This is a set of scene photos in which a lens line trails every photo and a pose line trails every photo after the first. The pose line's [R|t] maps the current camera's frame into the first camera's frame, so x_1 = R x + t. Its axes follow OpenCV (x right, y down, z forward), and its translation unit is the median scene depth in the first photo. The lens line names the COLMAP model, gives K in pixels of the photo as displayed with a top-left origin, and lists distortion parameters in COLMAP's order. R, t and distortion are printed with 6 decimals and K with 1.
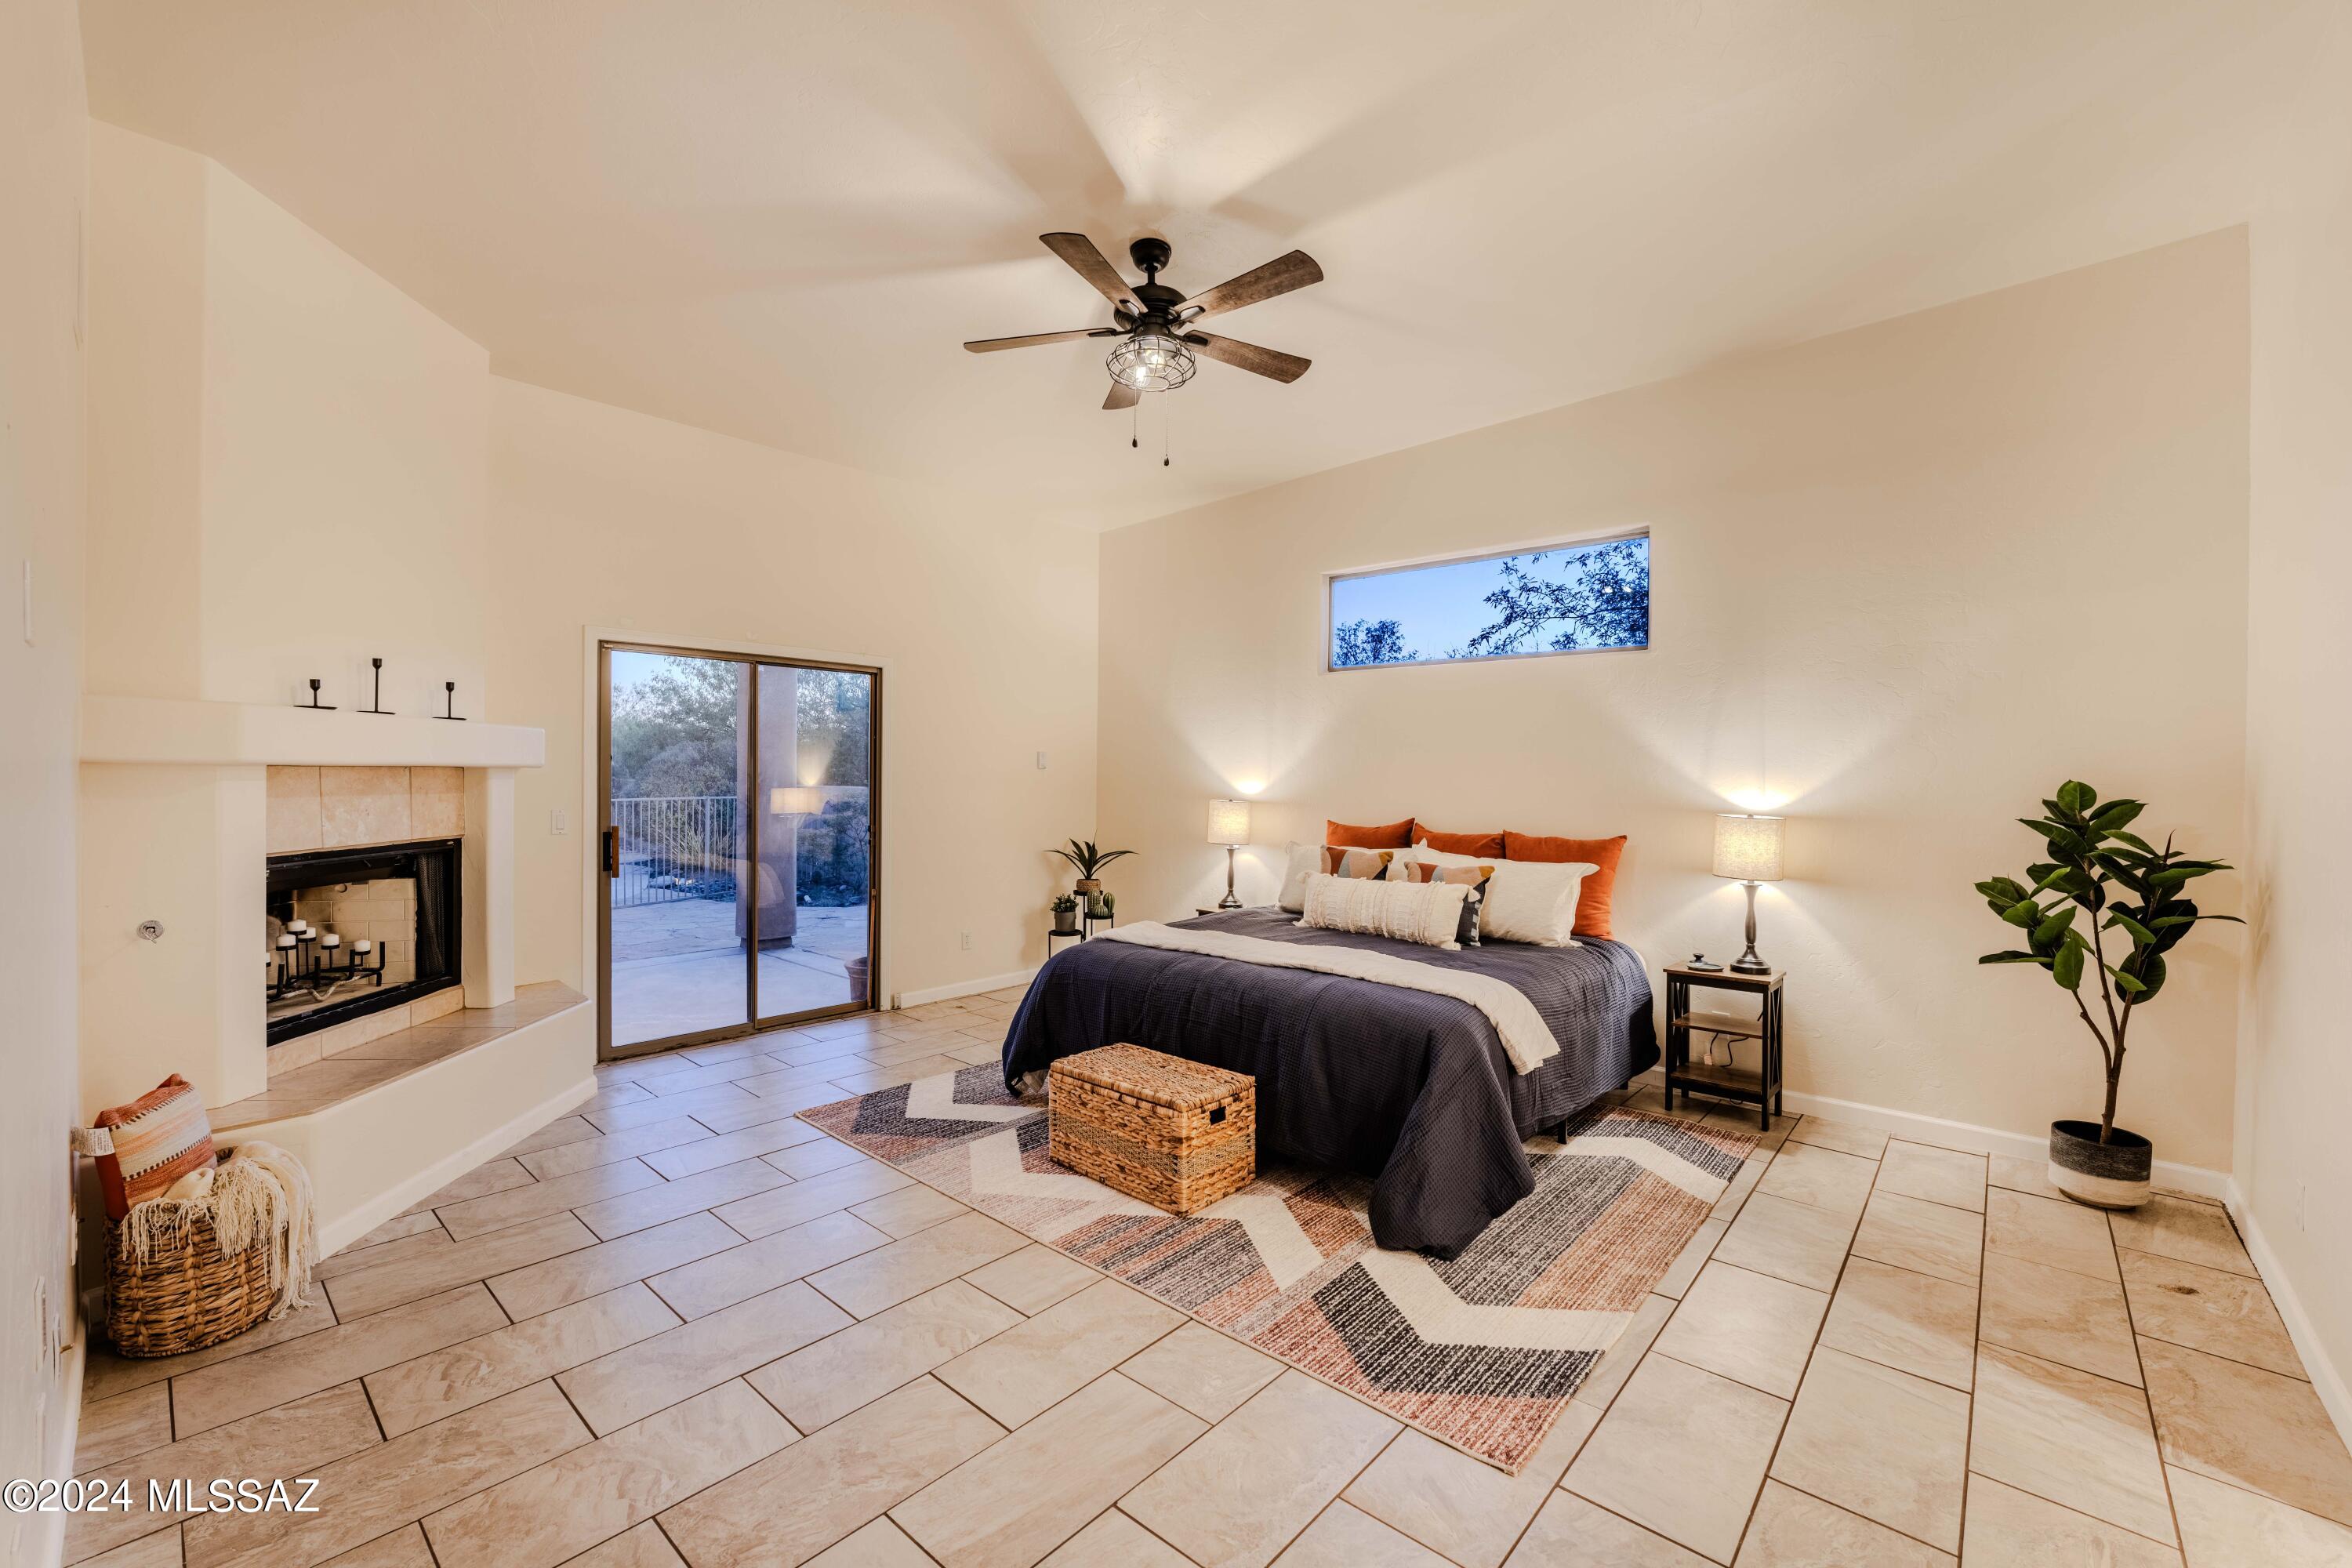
lens RADIAL K [[950.5, 0, 1174.3], [0, 950.5, 784.6], [0, 0, 1]] dist [-0.000652, -0.000024]
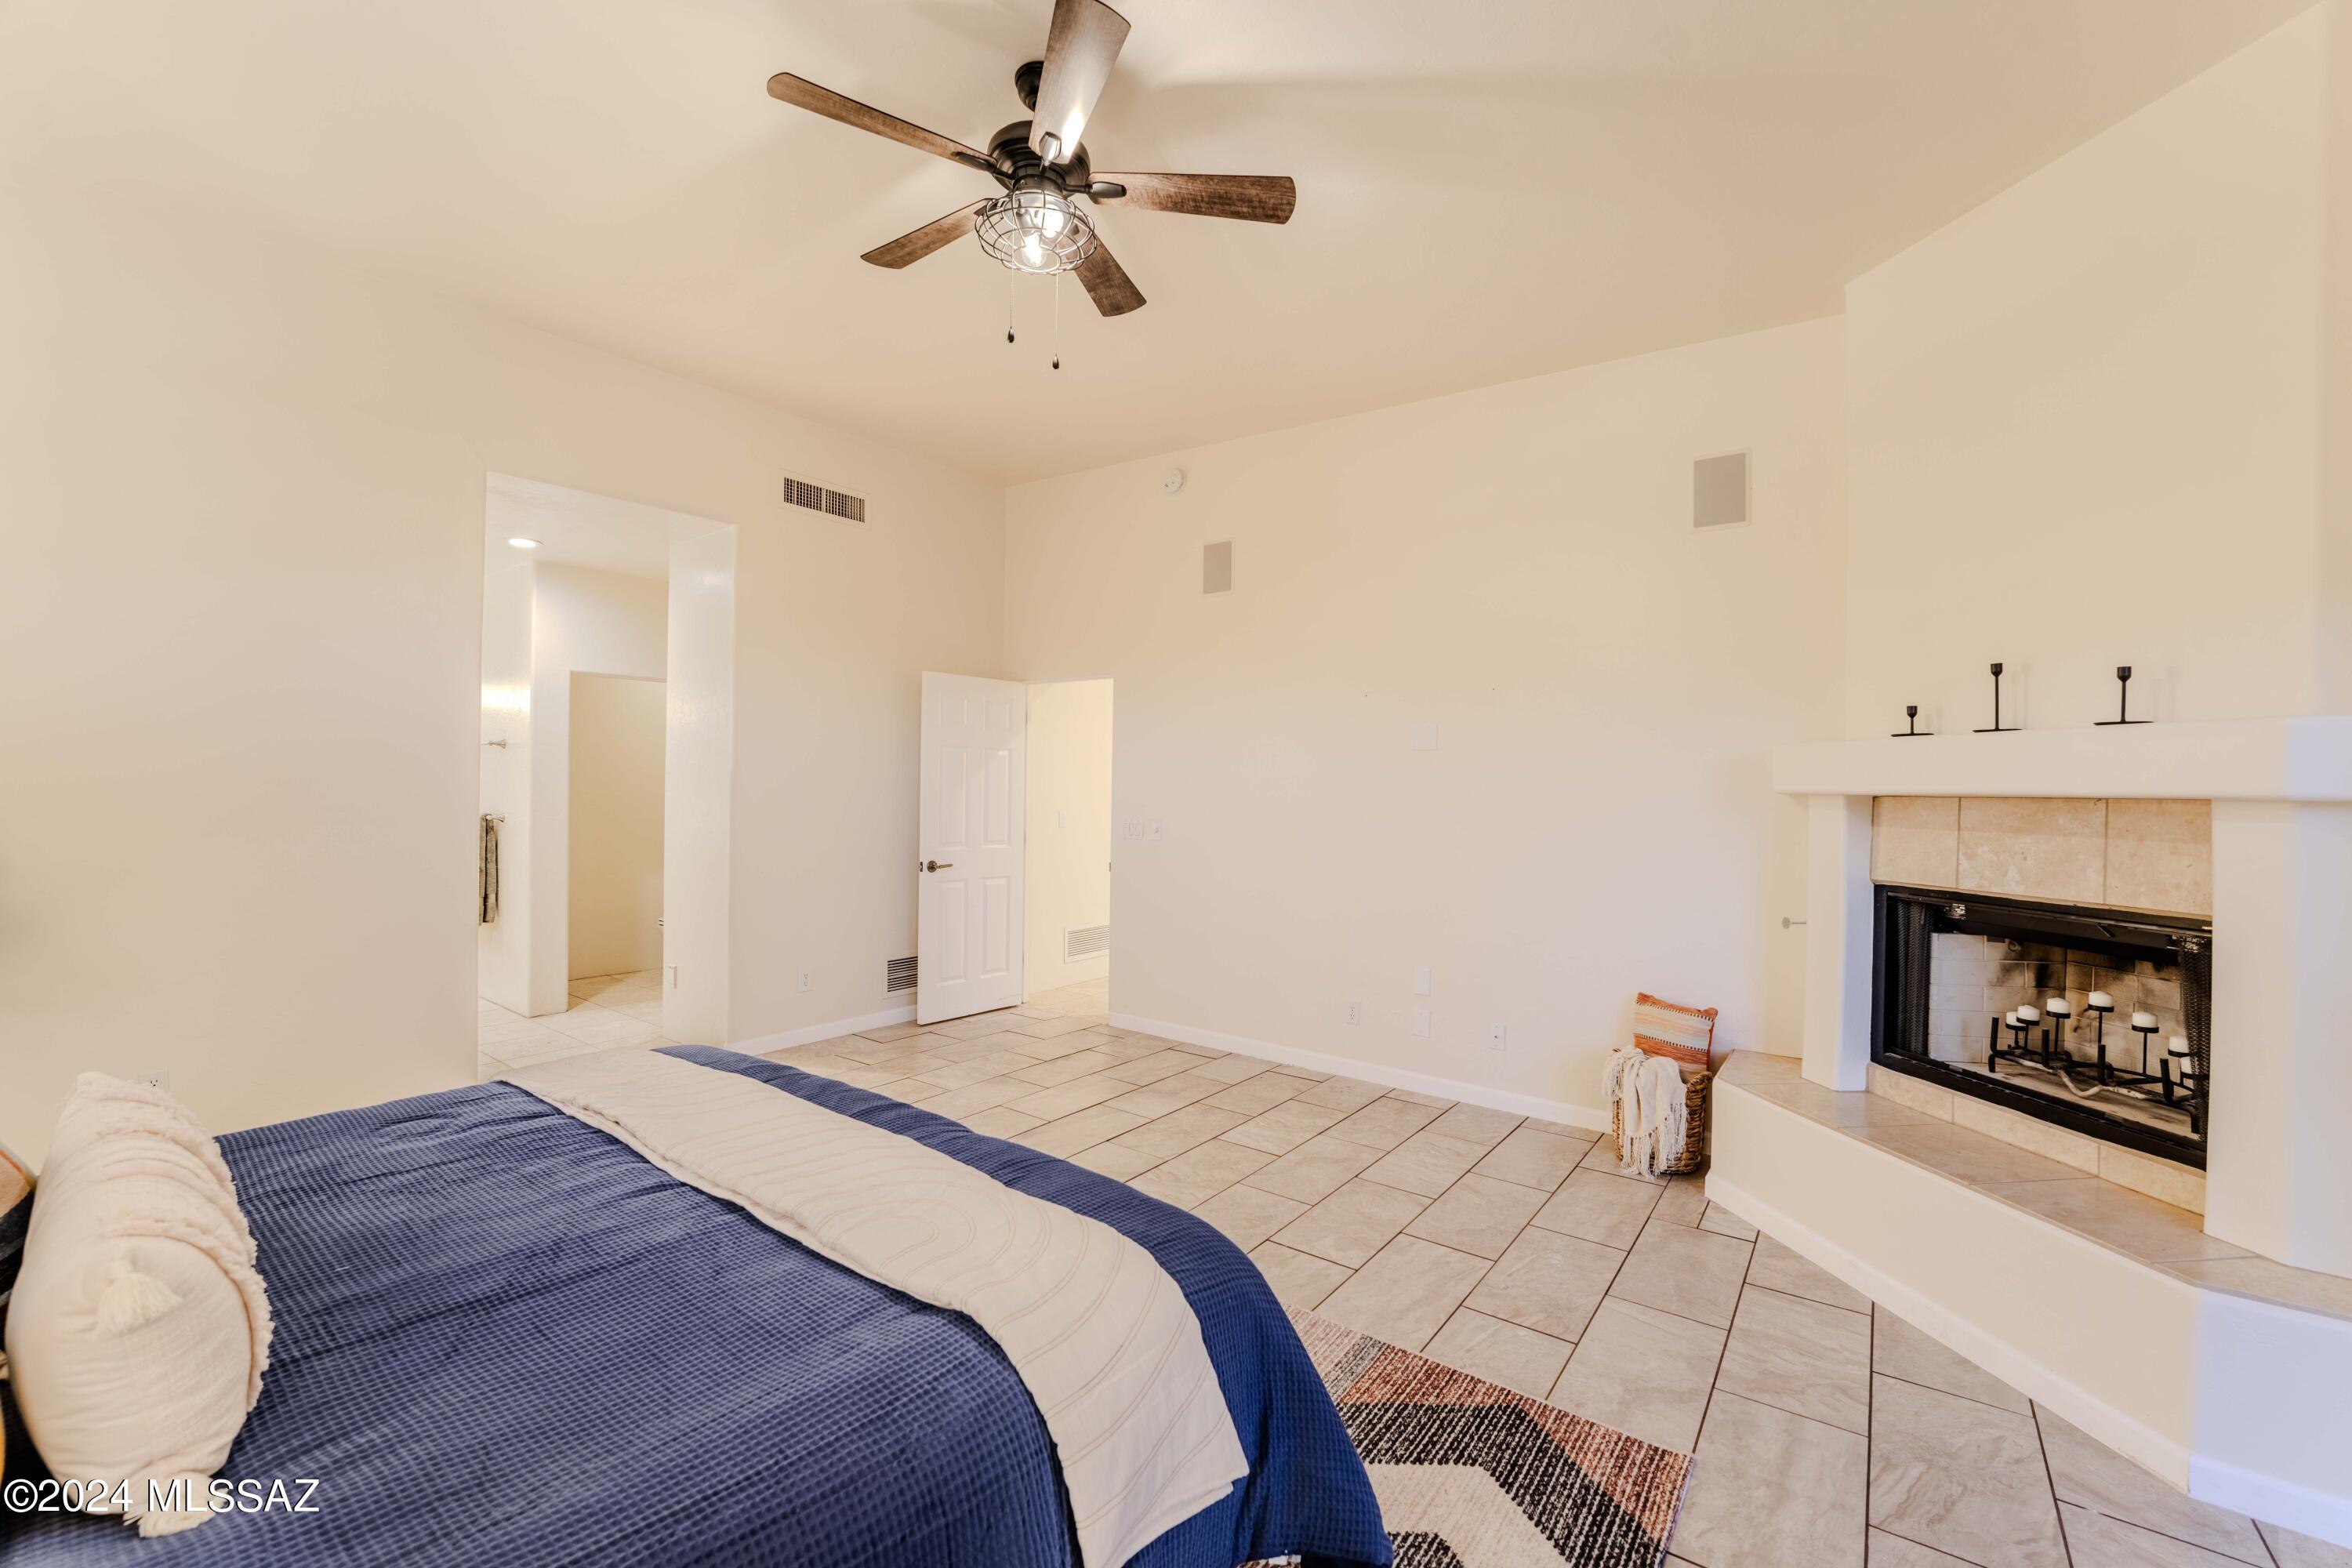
lens RADIAL K [[950.5, 0, 1182.8], [0, 950.5, 784.7], [0, 0, 1]] dist [-0.000652, -0.000024]
pose [[-0.995063, -0.026555, -0.095623, -0.076380], [-0.027230, 0.999613, 0.005758, -0.015608], [0.095433, 0.008333, -0.995401, 1.741558]]
